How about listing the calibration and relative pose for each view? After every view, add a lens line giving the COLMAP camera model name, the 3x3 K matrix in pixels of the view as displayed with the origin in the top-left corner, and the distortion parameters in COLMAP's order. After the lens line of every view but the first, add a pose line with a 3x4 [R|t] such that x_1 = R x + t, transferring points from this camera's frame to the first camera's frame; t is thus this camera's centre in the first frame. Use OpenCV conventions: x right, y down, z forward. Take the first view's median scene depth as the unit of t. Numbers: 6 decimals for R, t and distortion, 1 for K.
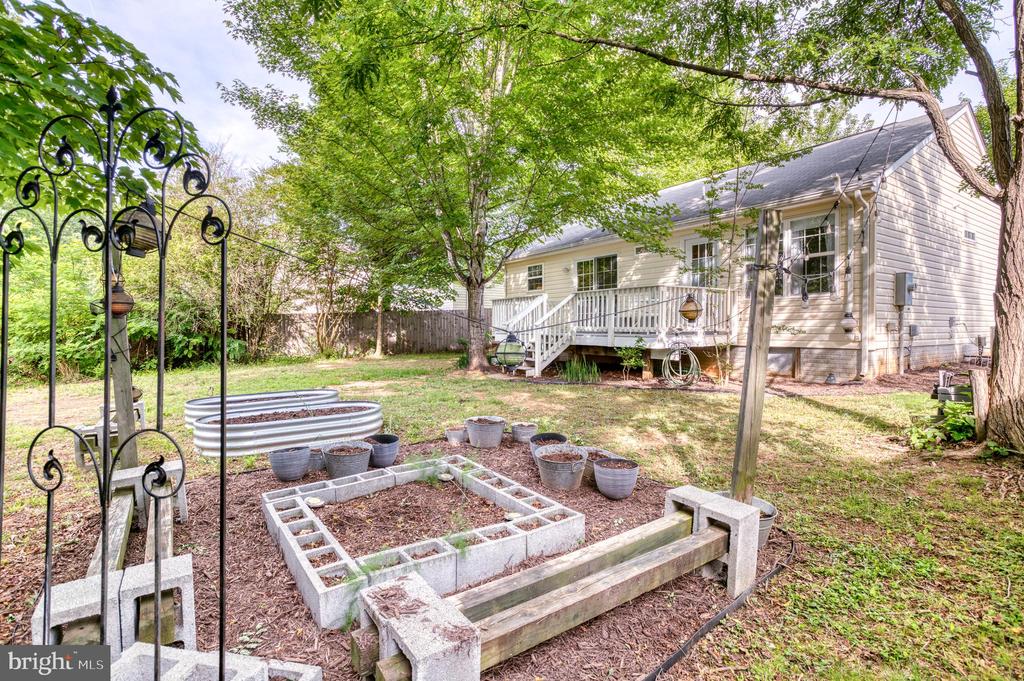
lens RADIAL K [[500.2, 0, 521.4], [0, 500.2, 328.4], [0, 0, 1]] dist [-0.078722, 0.031387]
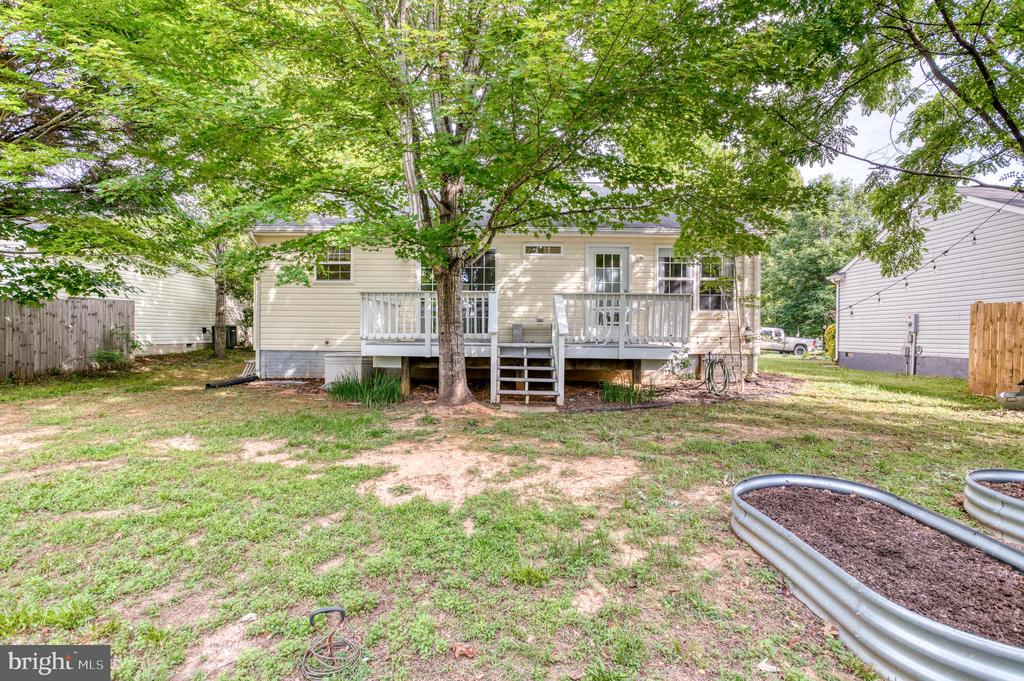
lens RADIAL K [[500.2, 0, 521.4], [0, 500.2, 328.4], [0, 0, 1]] dist [-0.078722, 0.031387]
pose [[0.564148, 0.009941, 0.825614, -0.488729], [-0.008807, 0.999943, -0.006023, -0.008912], [-0.825627, -0.003874, 0.564204, 0.479621]]
